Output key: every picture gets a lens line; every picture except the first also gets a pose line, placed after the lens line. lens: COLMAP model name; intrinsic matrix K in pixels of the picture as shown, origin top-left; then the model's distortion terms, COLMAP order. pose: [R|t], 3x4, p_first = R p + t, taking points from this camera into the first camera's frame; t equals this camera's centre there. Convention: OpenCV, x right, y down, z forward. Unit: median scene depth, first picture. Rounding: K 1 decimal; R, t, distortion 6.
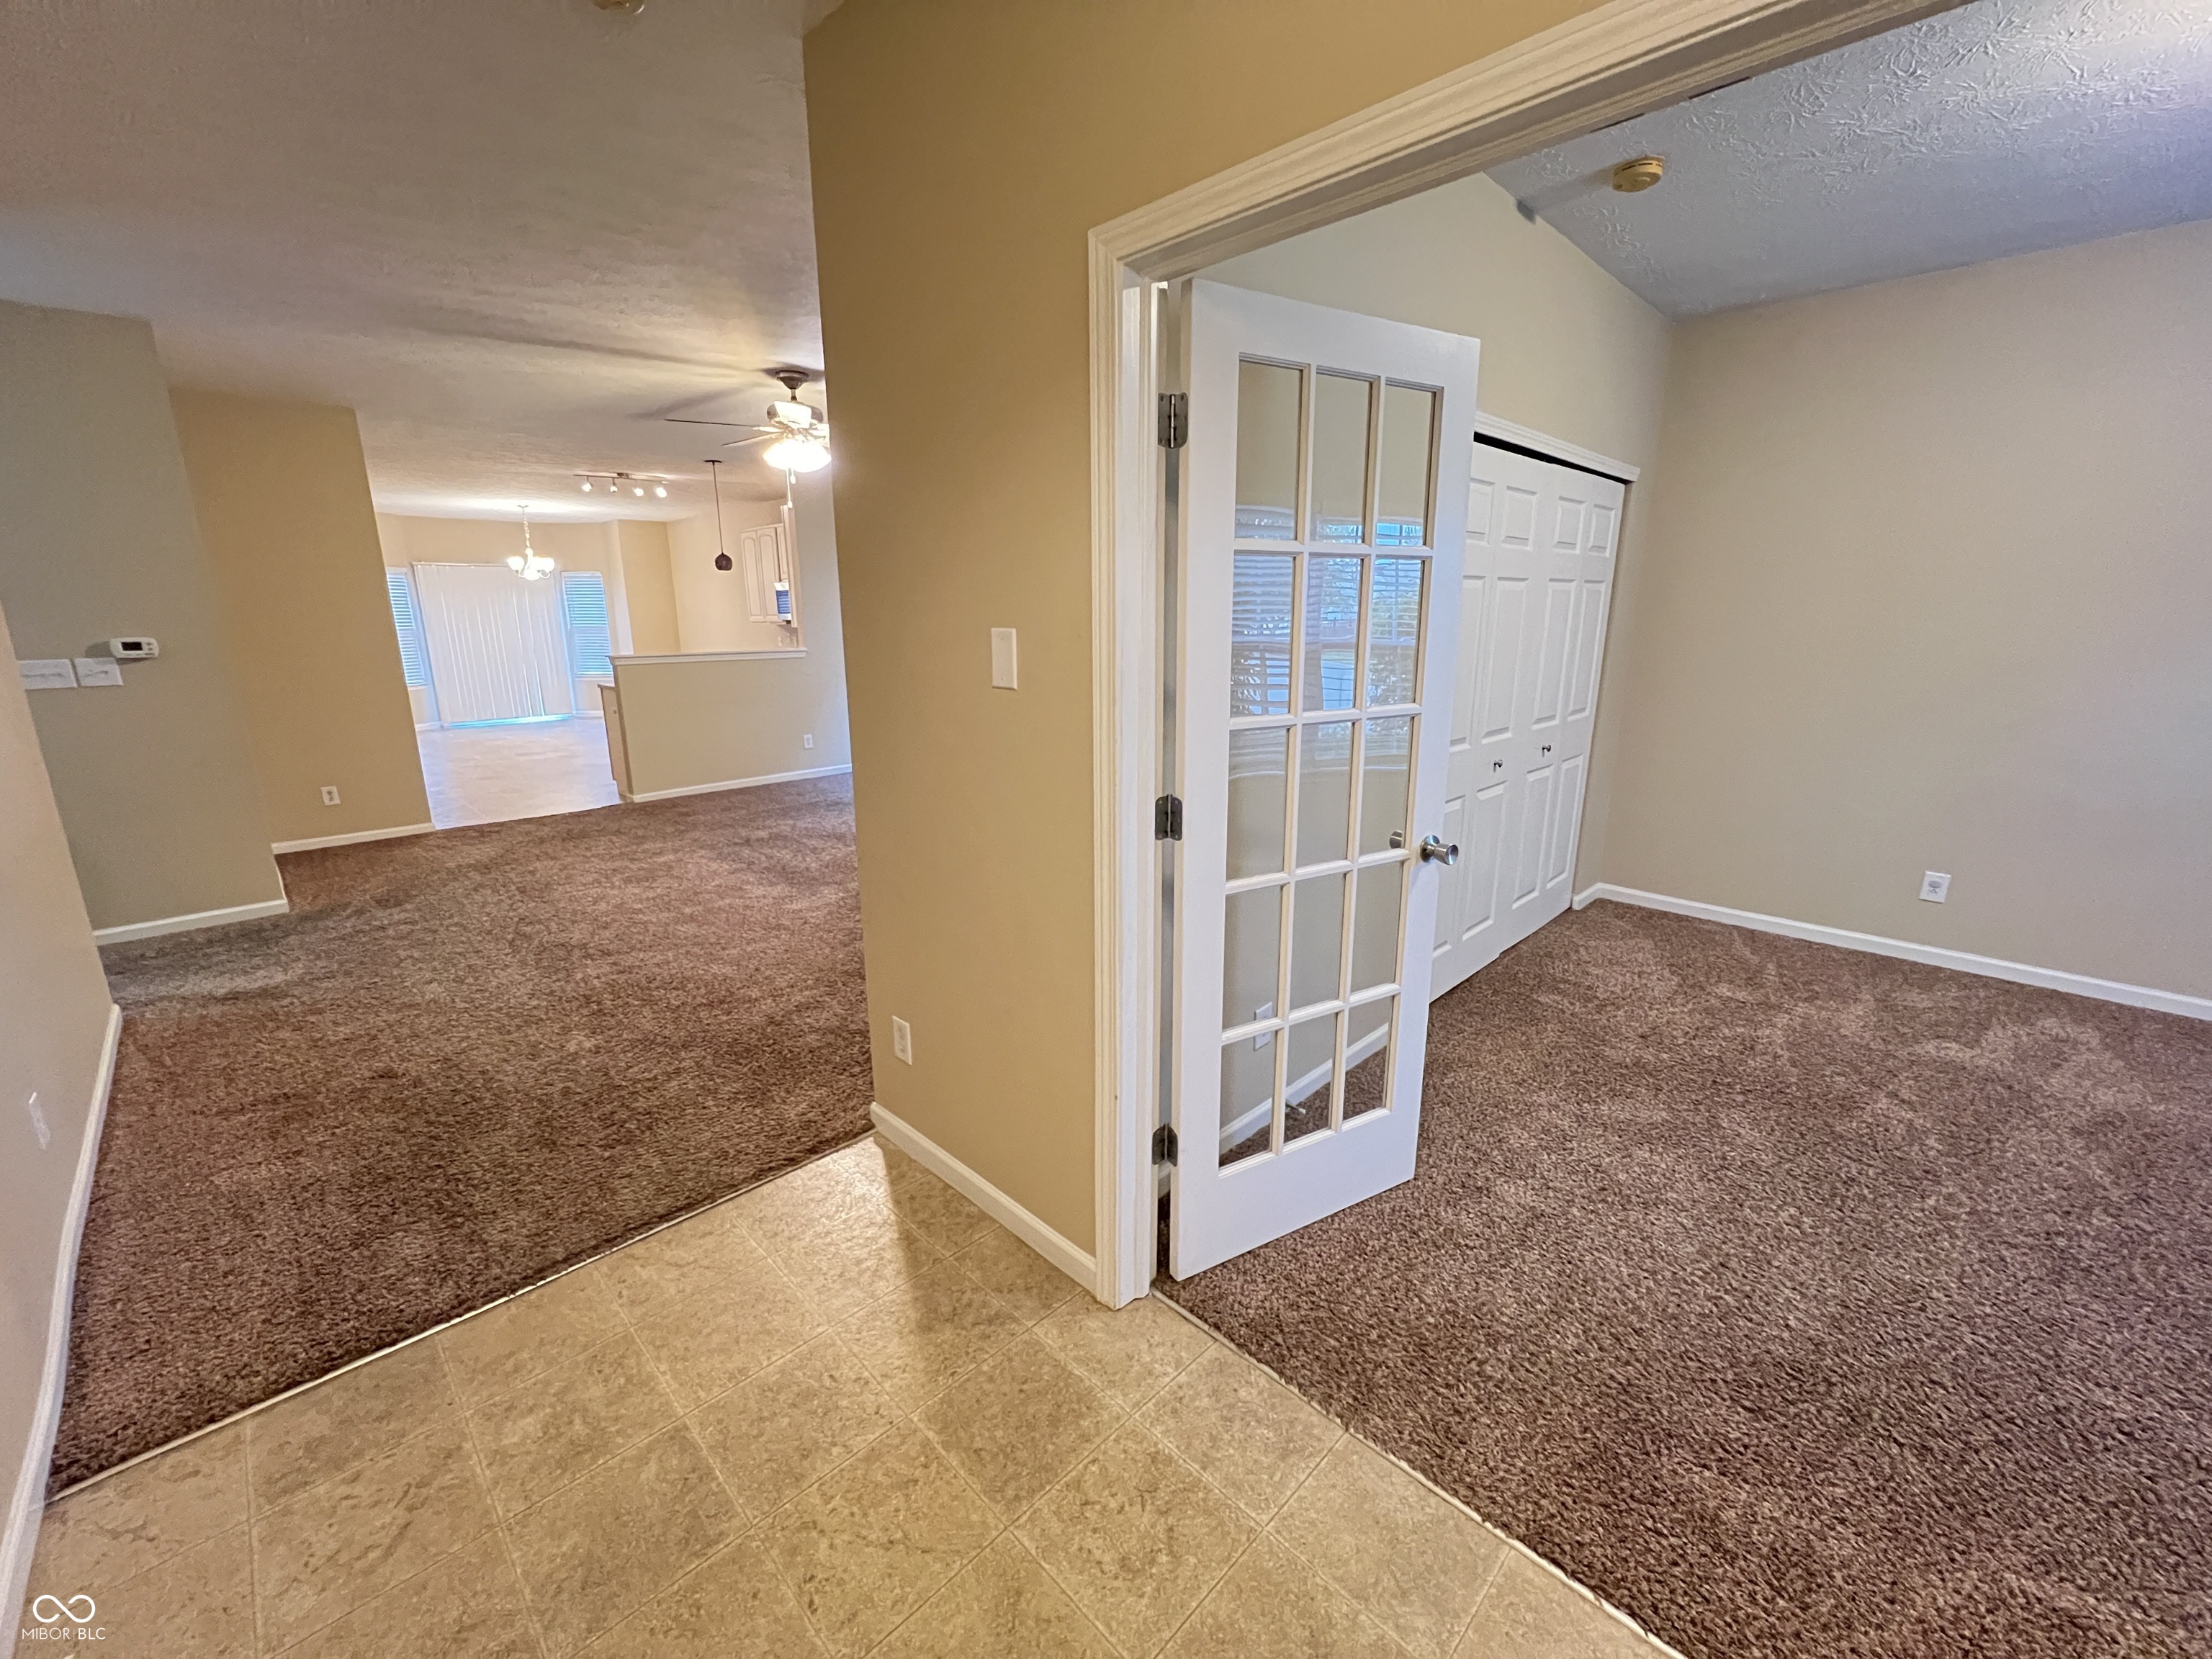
lens RADIAL K [[891.8, 0, 1093.5], [0, 891.8, 826.9], [0, 0, 1]] dist [-0.001437, 0.000243]
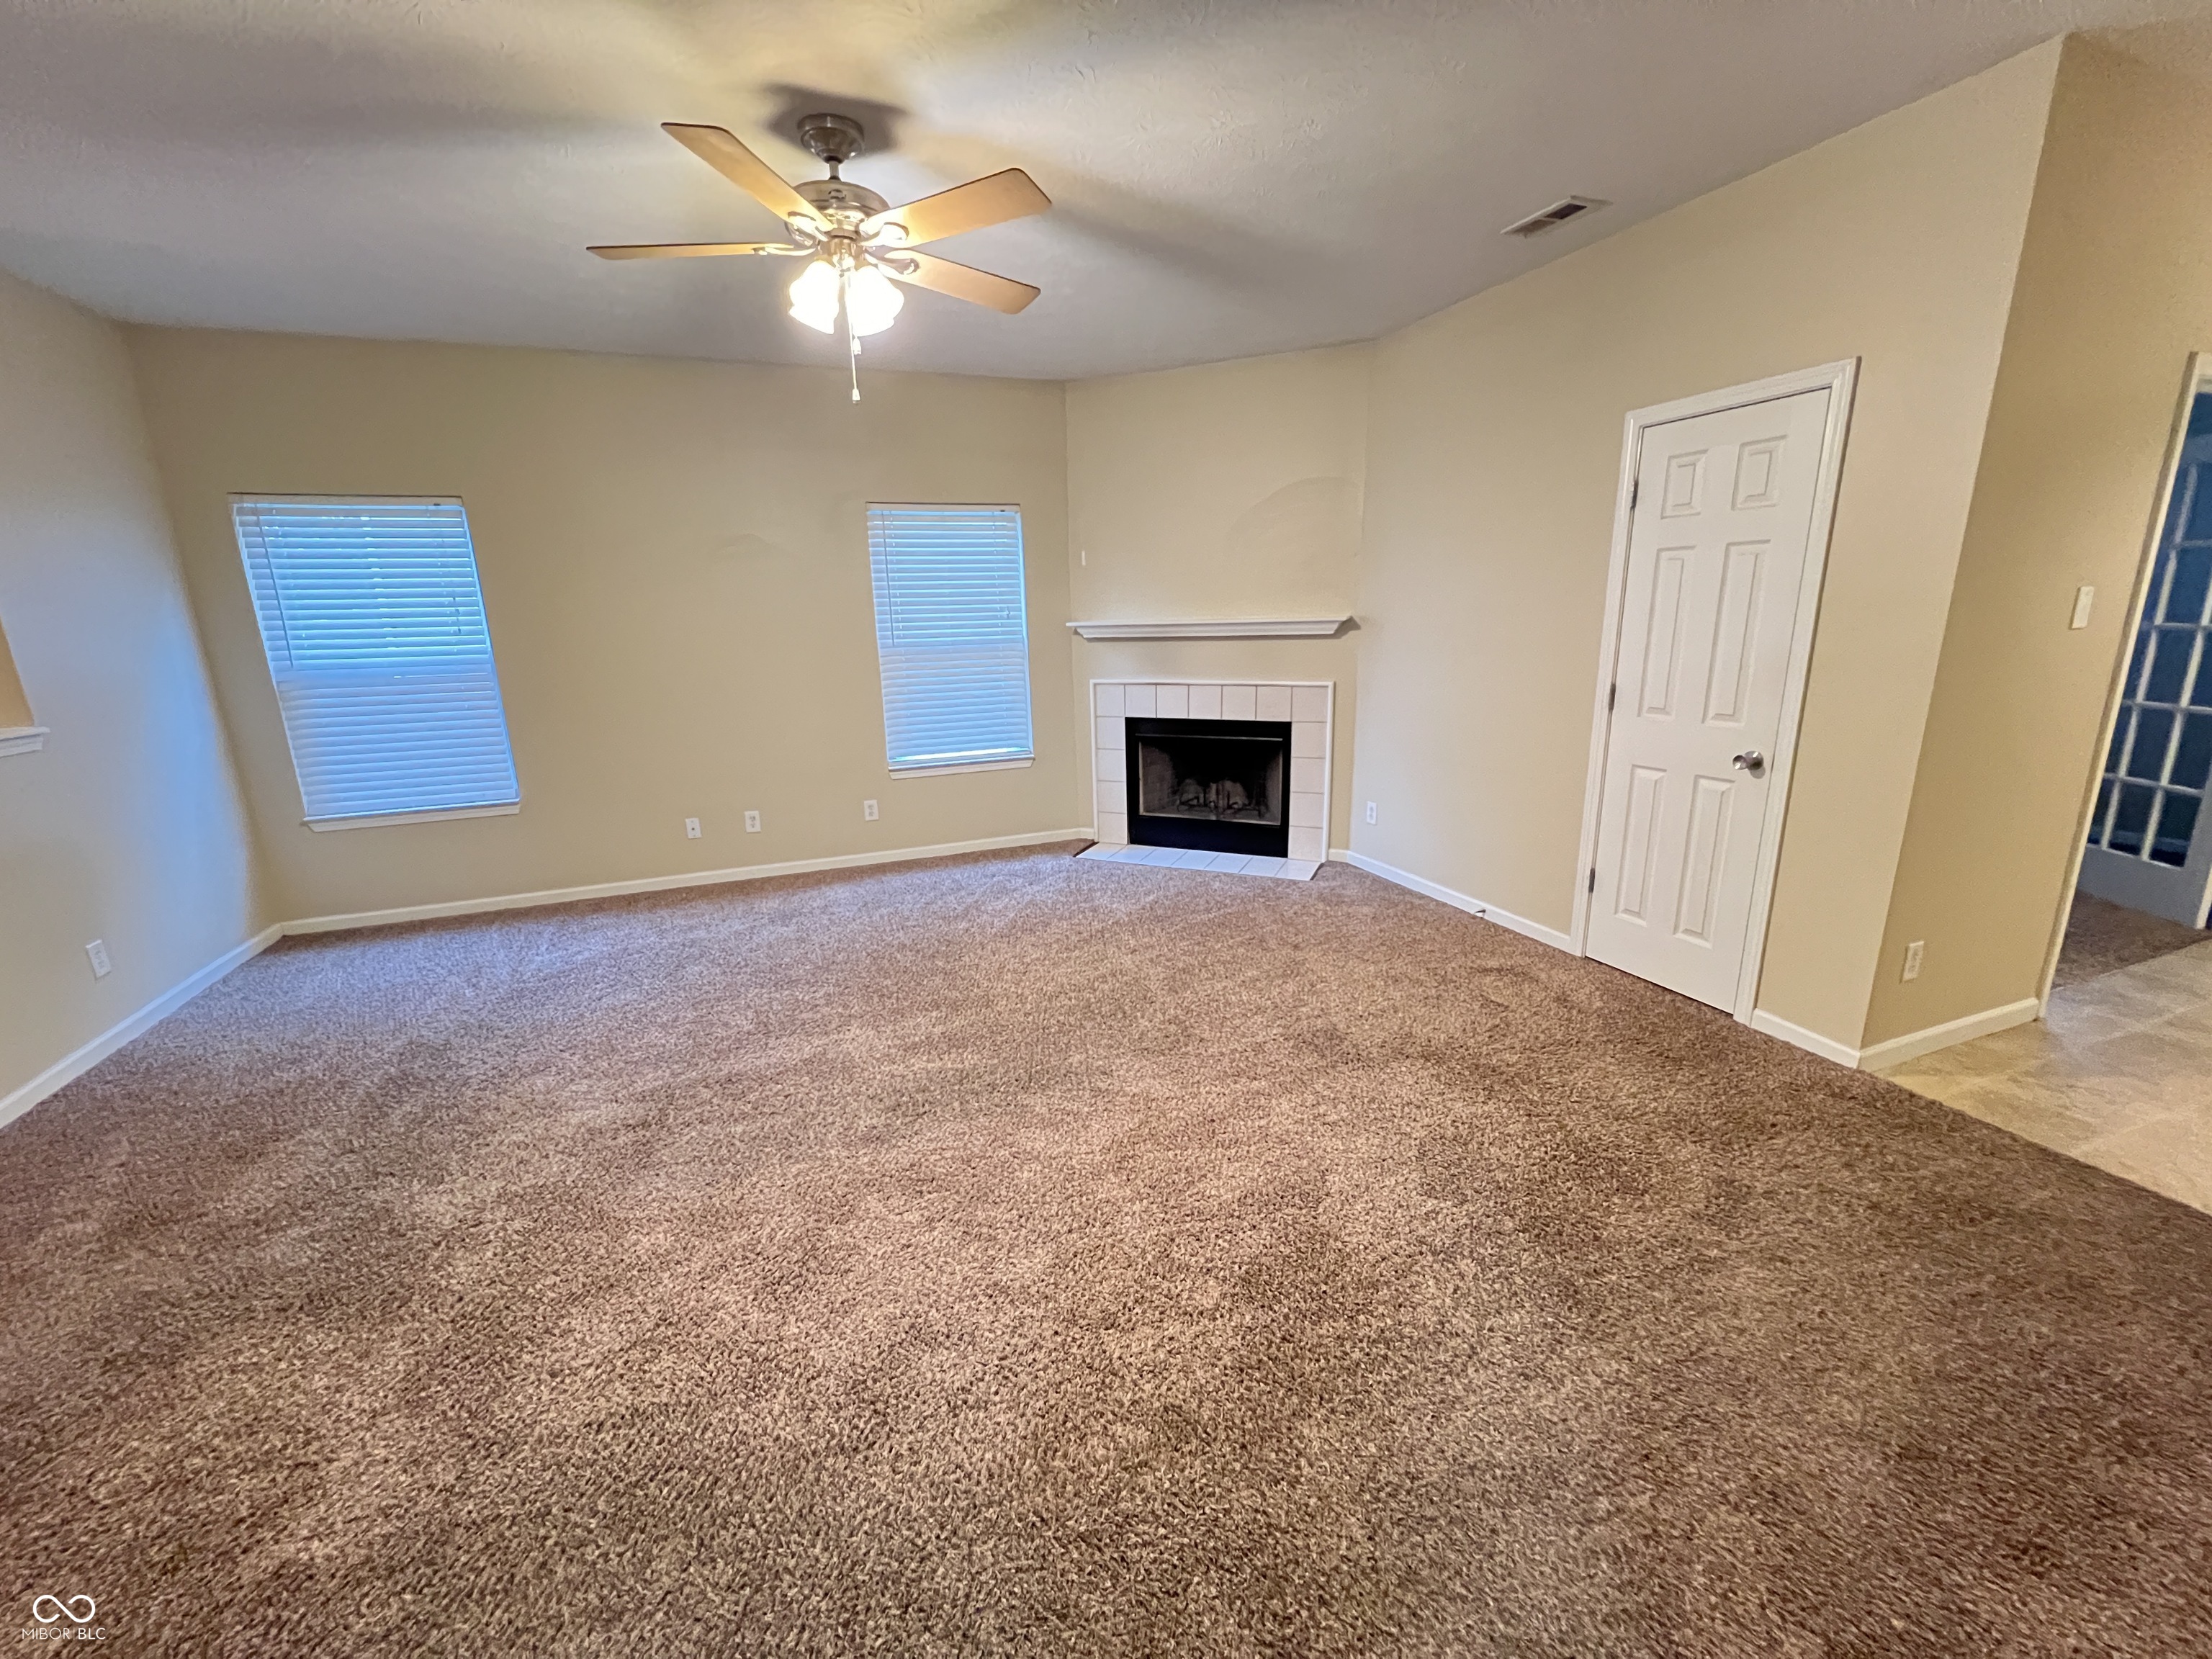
lens RADIAL K [[882.4, 0, 1096.9], [0, 882.4, 827.0], [0, 0, 1]] dist [-0.001735, 0.000849]
pose [[0.396903, -0.222494, 0.890486, -0.911235], [0.240550, 0.961479, 0.133016, -0.183439], [-0.885779, 0.161412, 0.435135, 0.810973]]
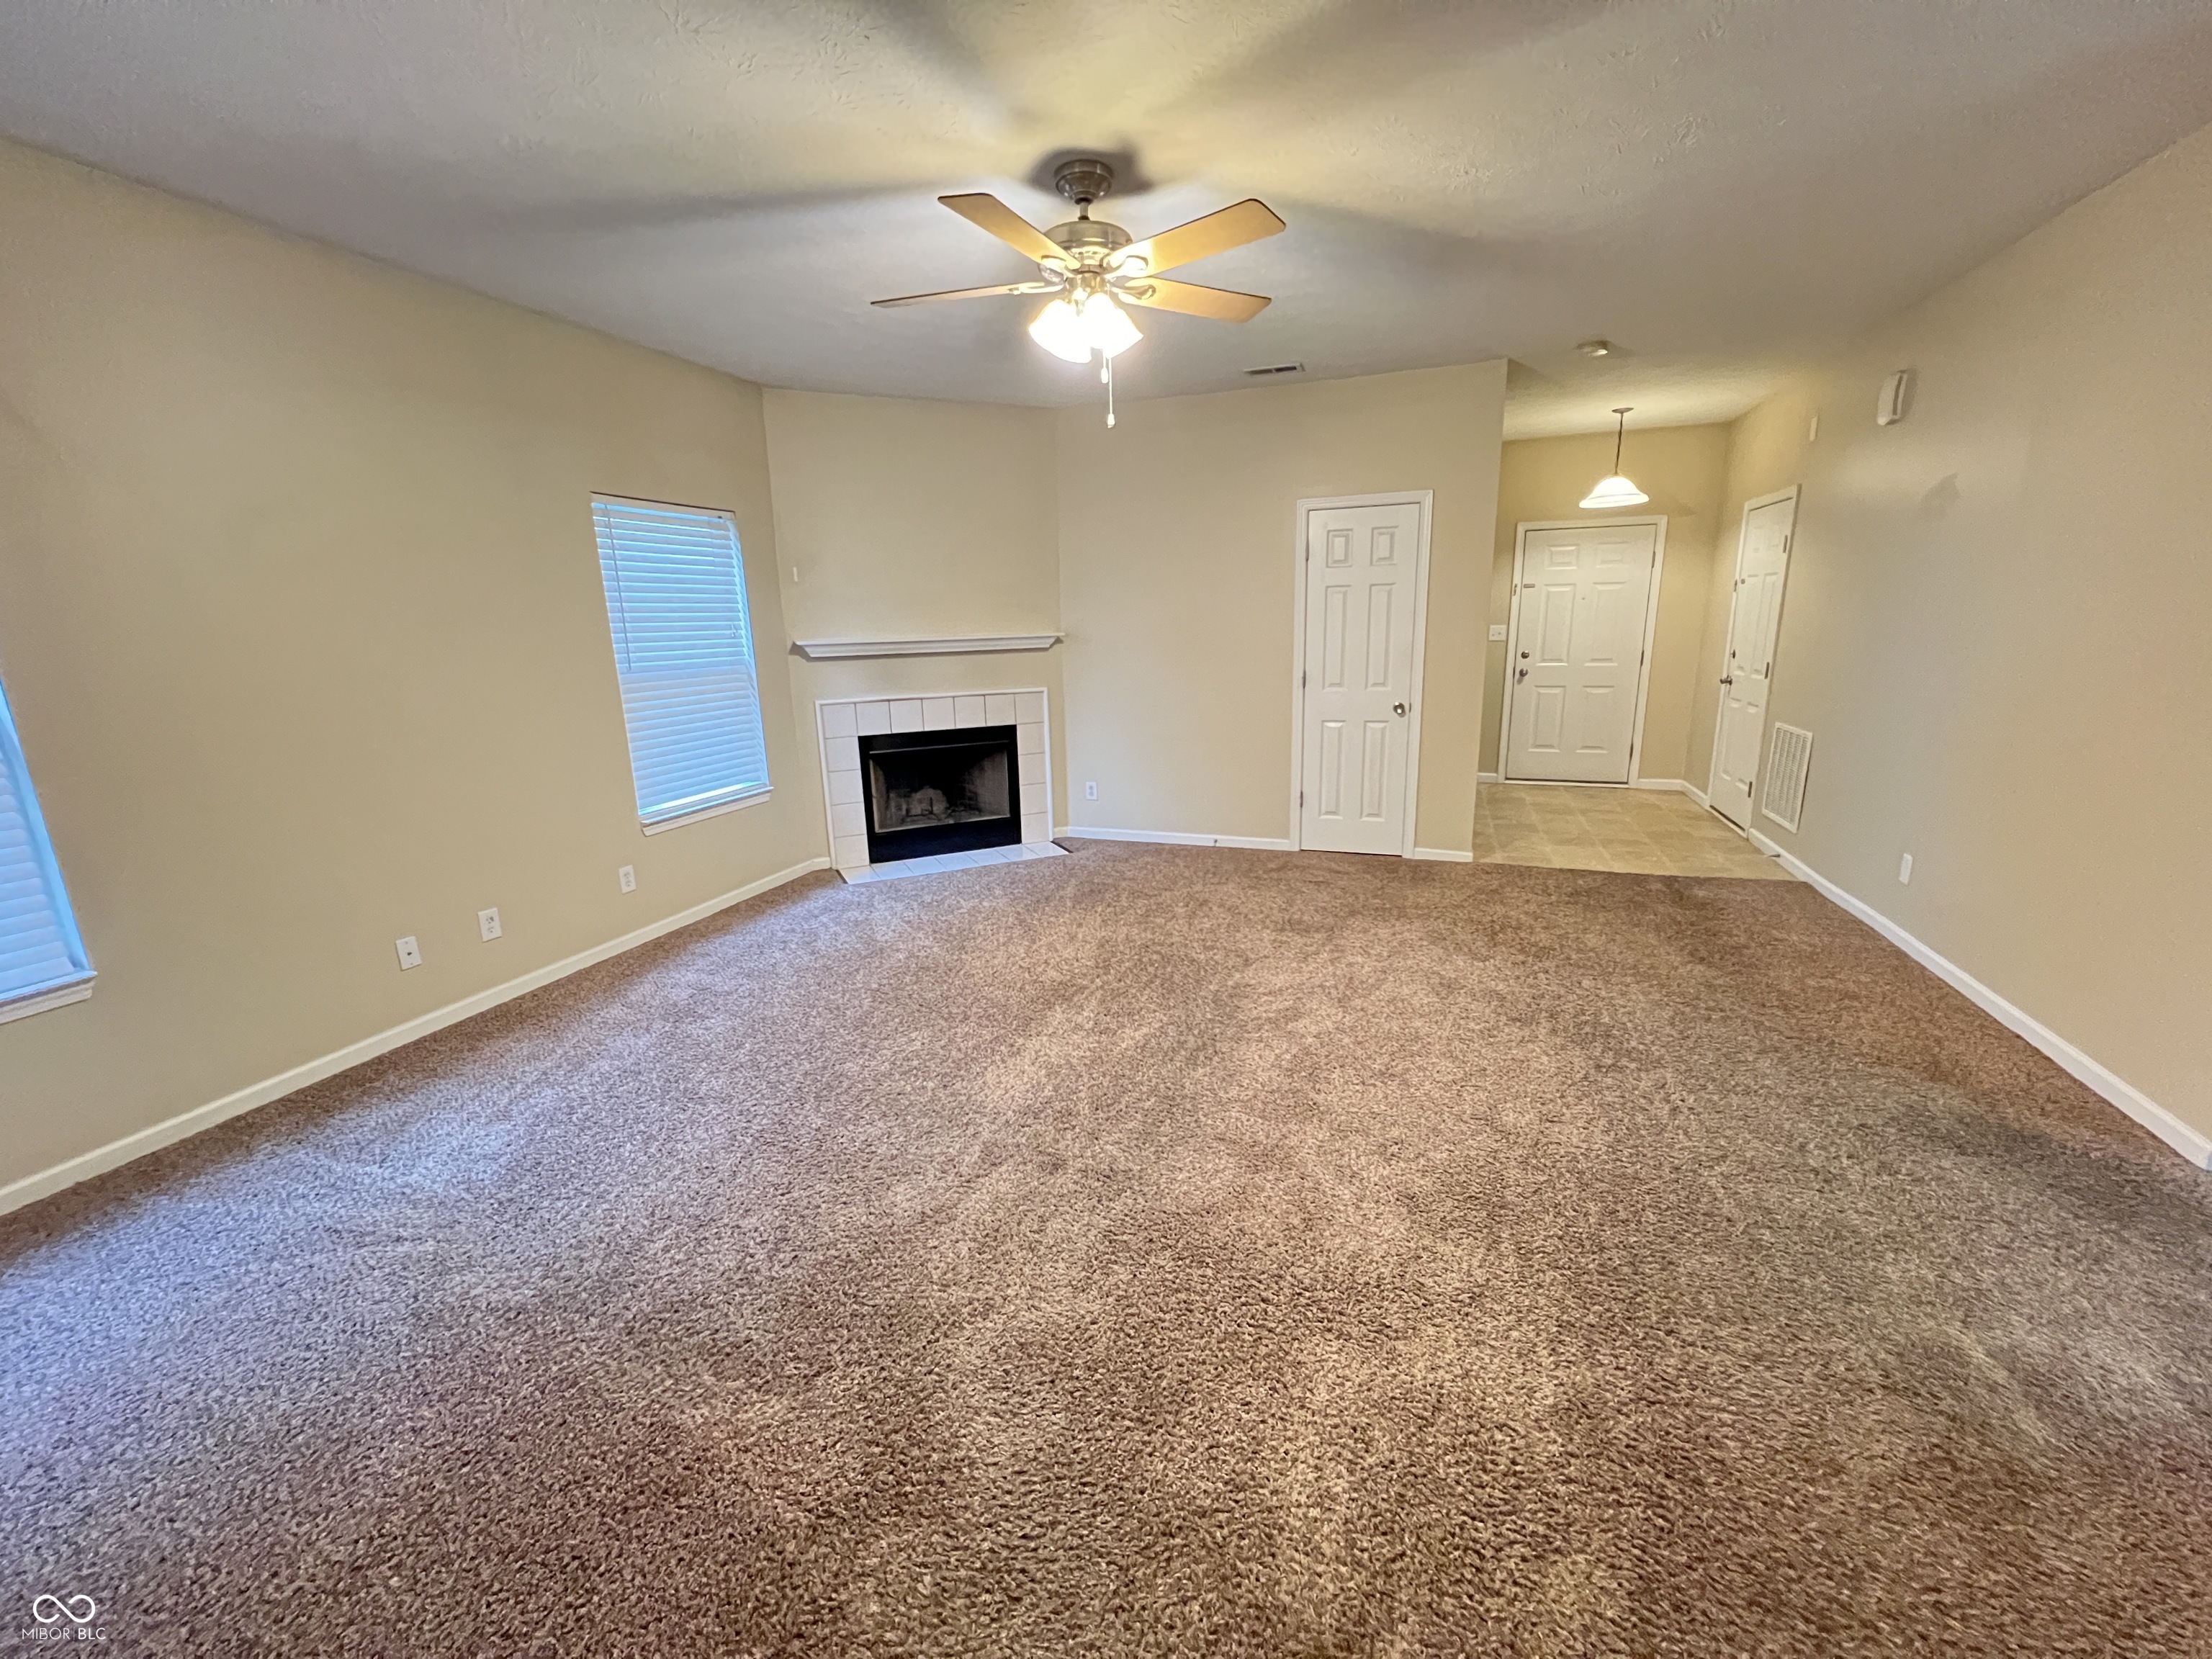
lens RADIAL K [[882.4, 0, 1096.9], [0, 882.4, 827.3], [0, 0, 1]] dist [-0.001735, 0.000849]
pose [[-0.428467, -0.190626, 0.883220, -1.005817], [0.243342, 0.917031, 0.315974, -0.351439], [-0.870173, 0.350309, -0.346530, 1.486903]]
